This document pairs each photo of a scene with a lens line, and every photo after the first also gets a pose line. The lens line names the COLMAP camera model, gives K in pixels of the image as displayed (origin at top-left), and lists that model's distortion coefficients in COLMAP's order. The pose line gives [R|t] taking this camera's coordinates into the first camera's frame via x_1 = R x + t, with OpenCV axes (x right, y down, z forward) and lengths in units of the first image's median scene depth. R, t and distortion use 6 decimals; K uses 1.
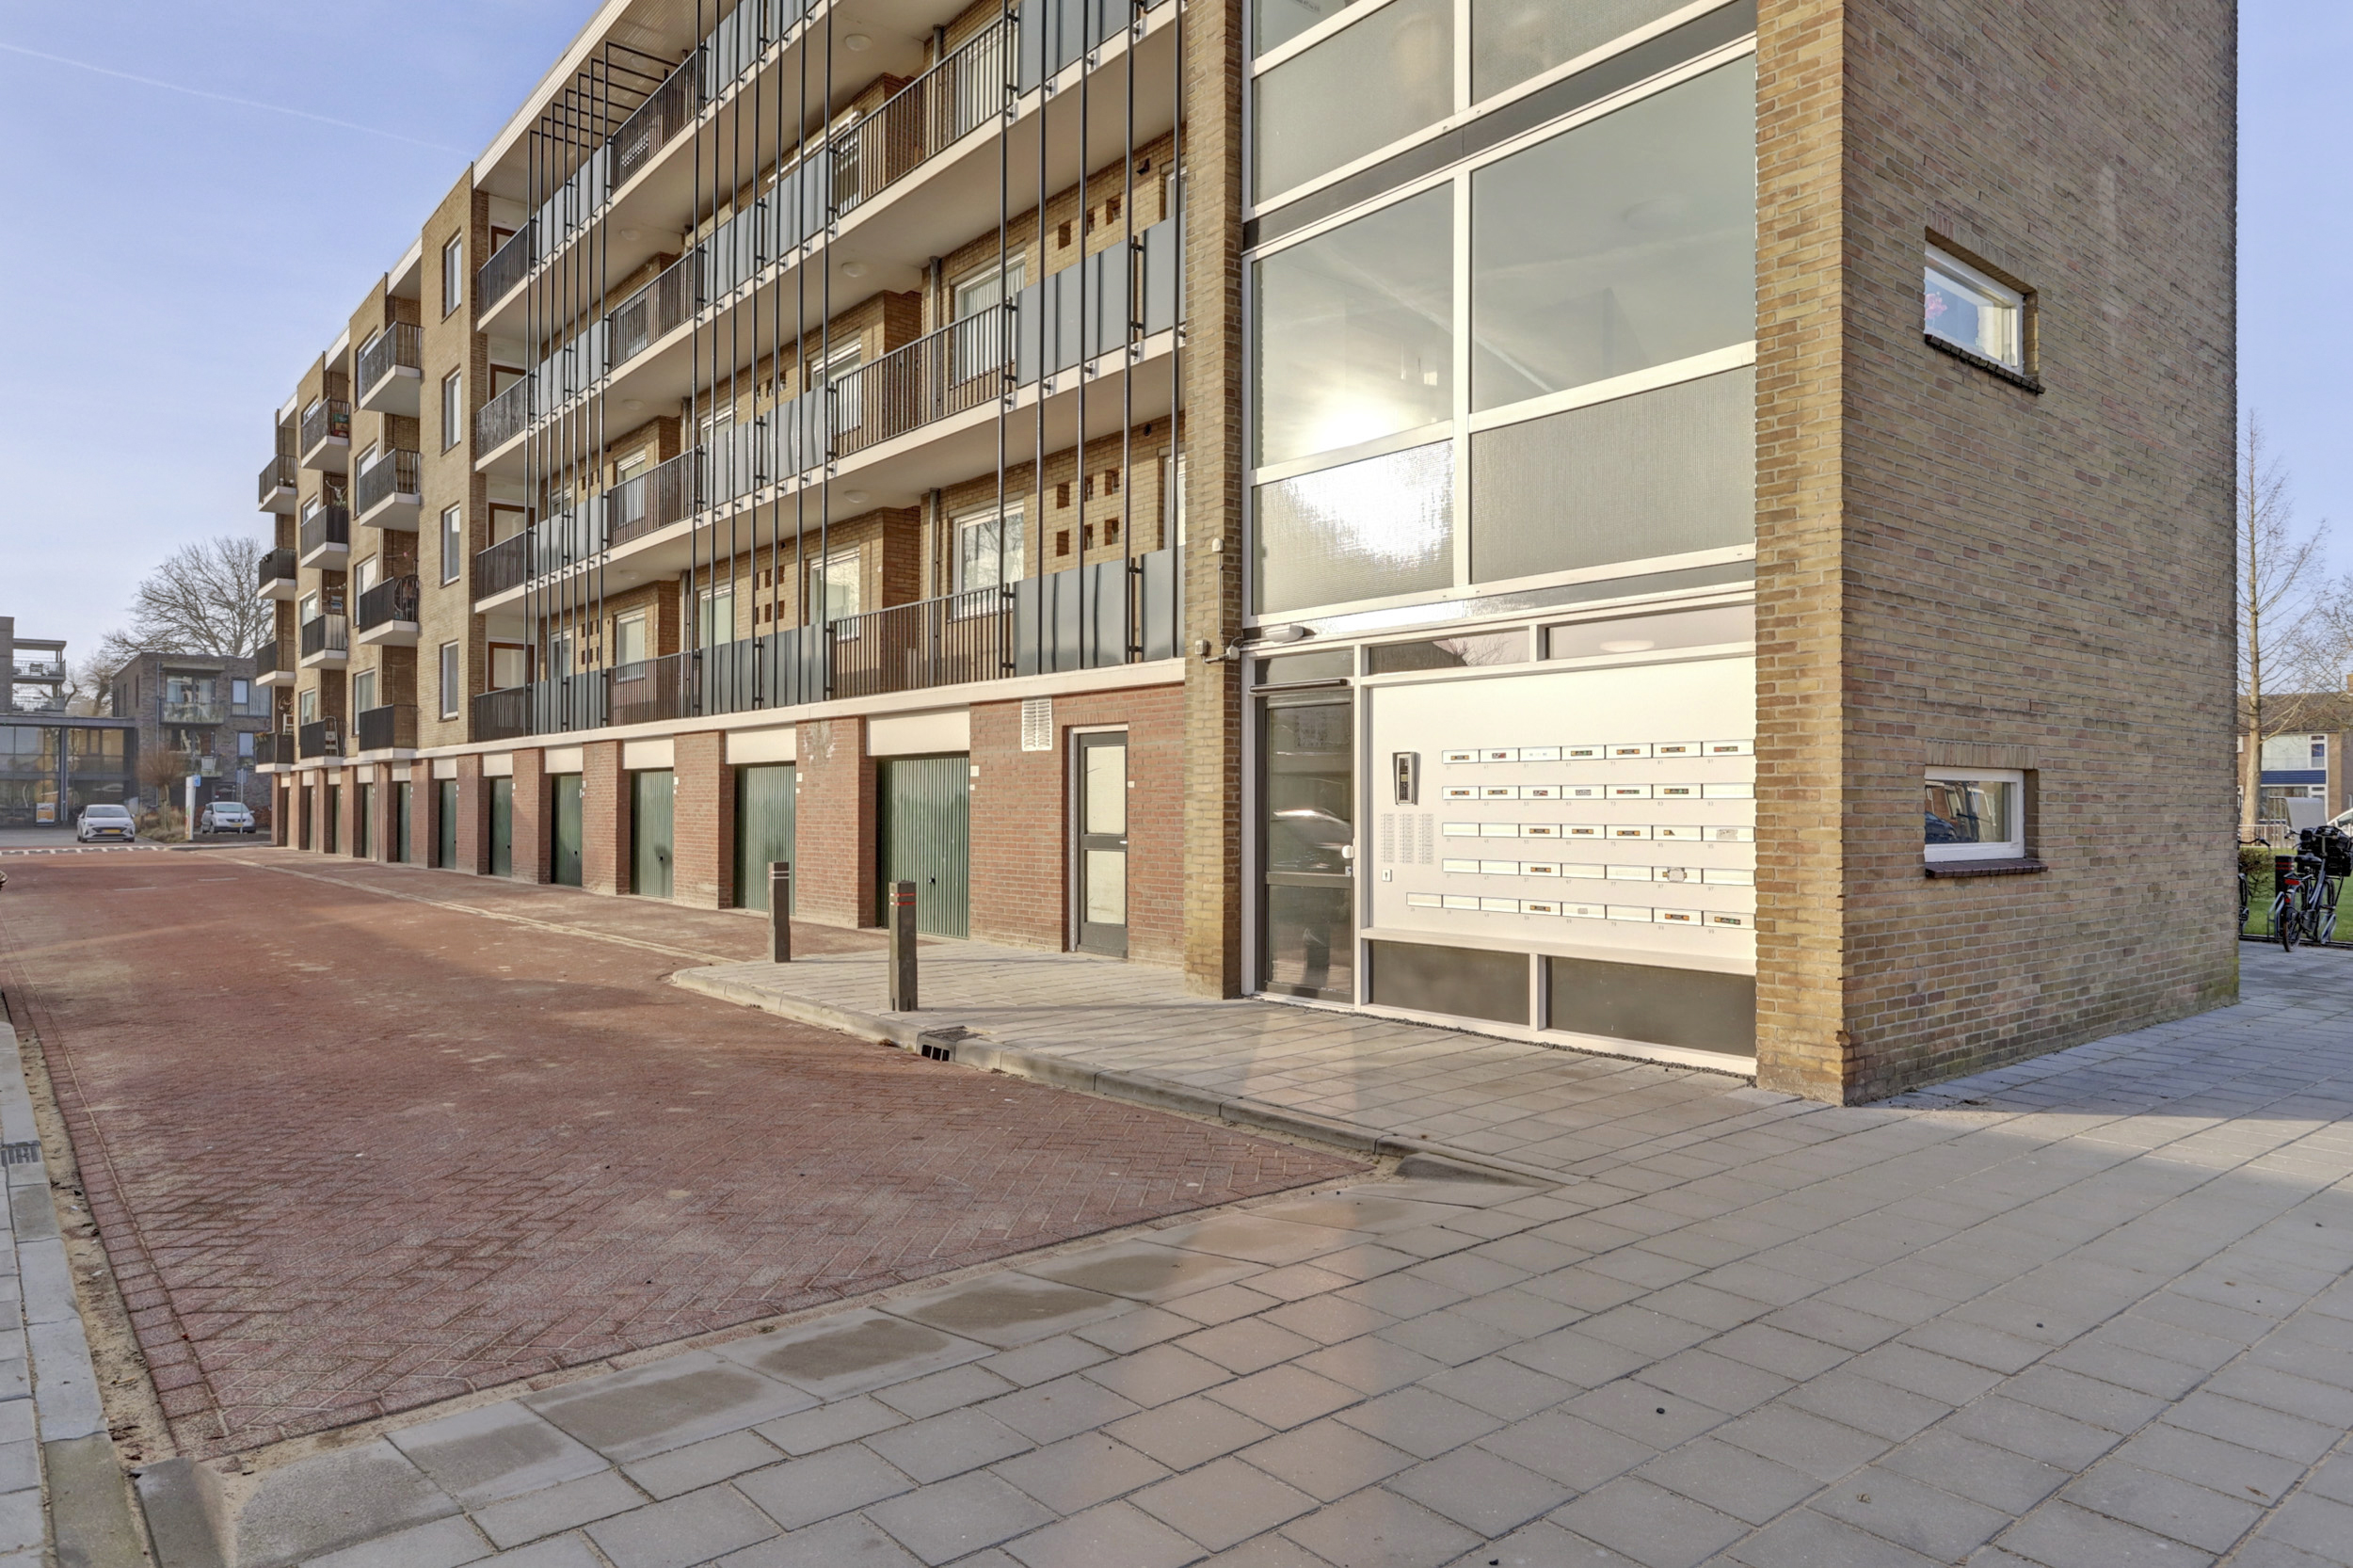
lens RADIAL K [[1431.9, 0, 1186.3], [0, 1431.9, 781.0], [0, 0, 1]] dist [0.004947, 0.000627]
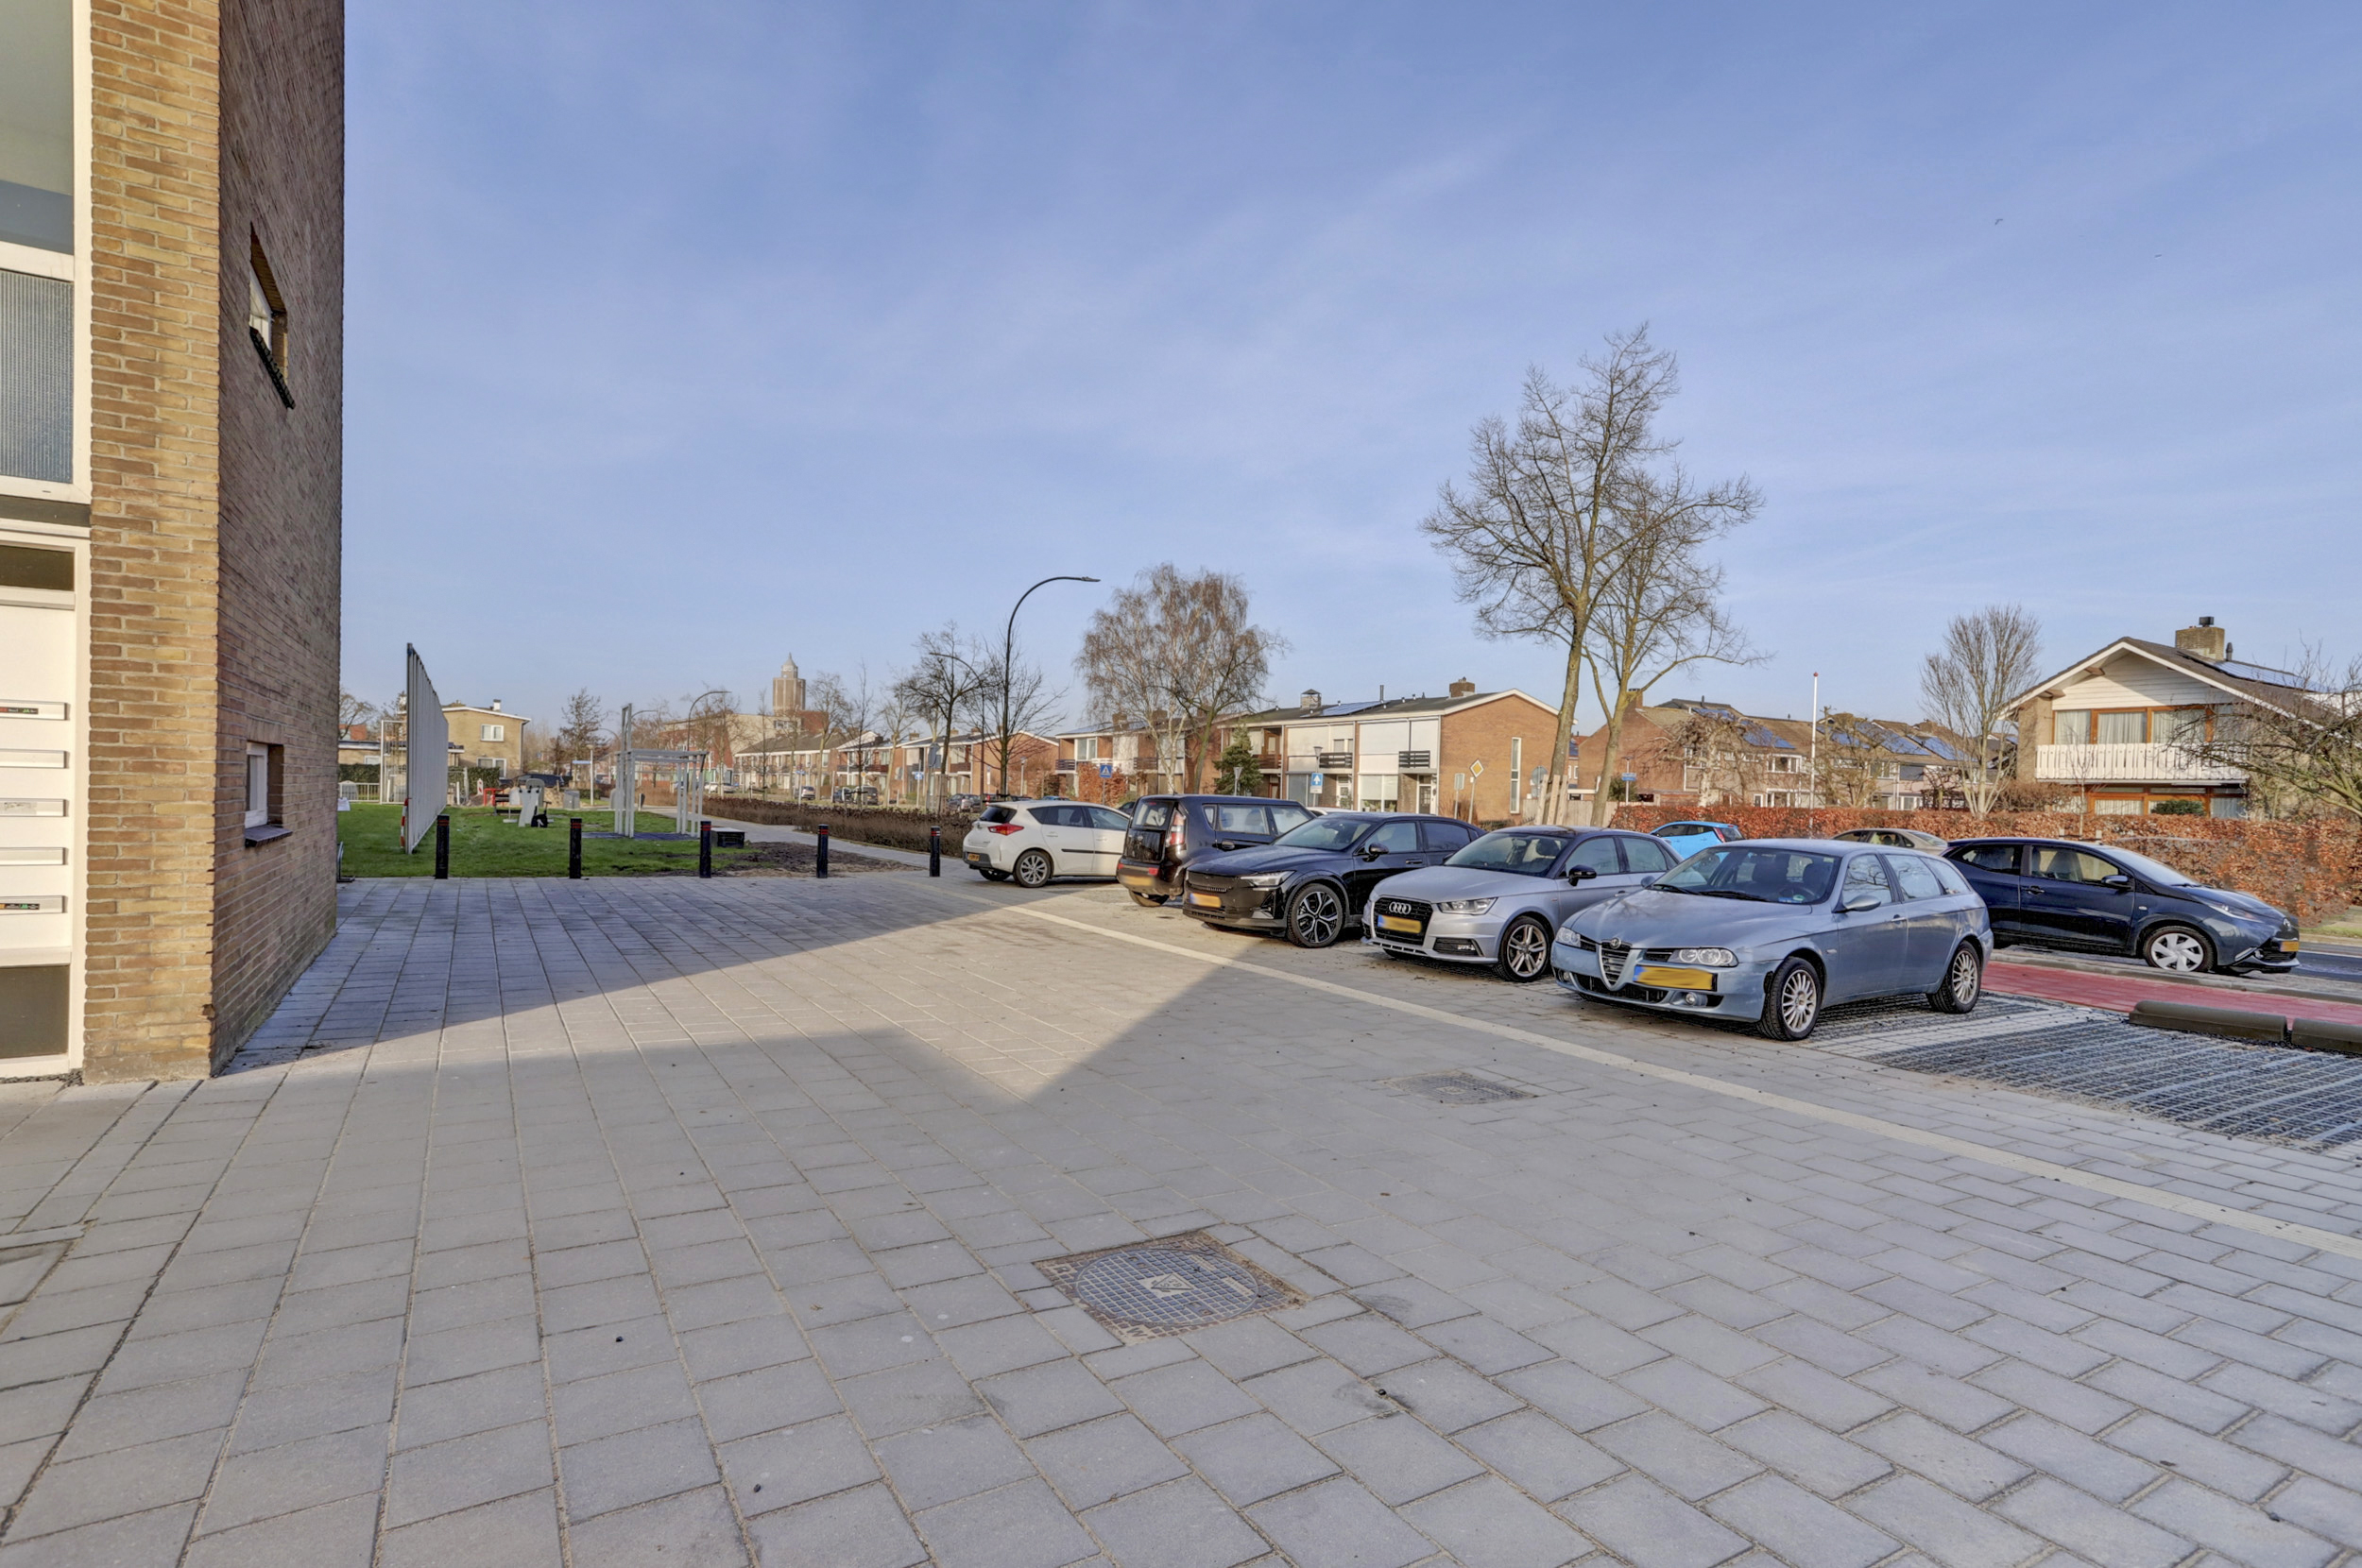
lens RADIAL K [[1143.4, 0, 1176.1], [0, 1143.4, 798.3], [0, 0, 1]] dist [0.003585, 0.000779]
pose [[0.141265, -0.003549, 0.989965, -0.235769], [-0.042418, 0.999053, 0.009634, -0.005930], [-0.989063, -0.043354, 0.140981, 0.218683]]
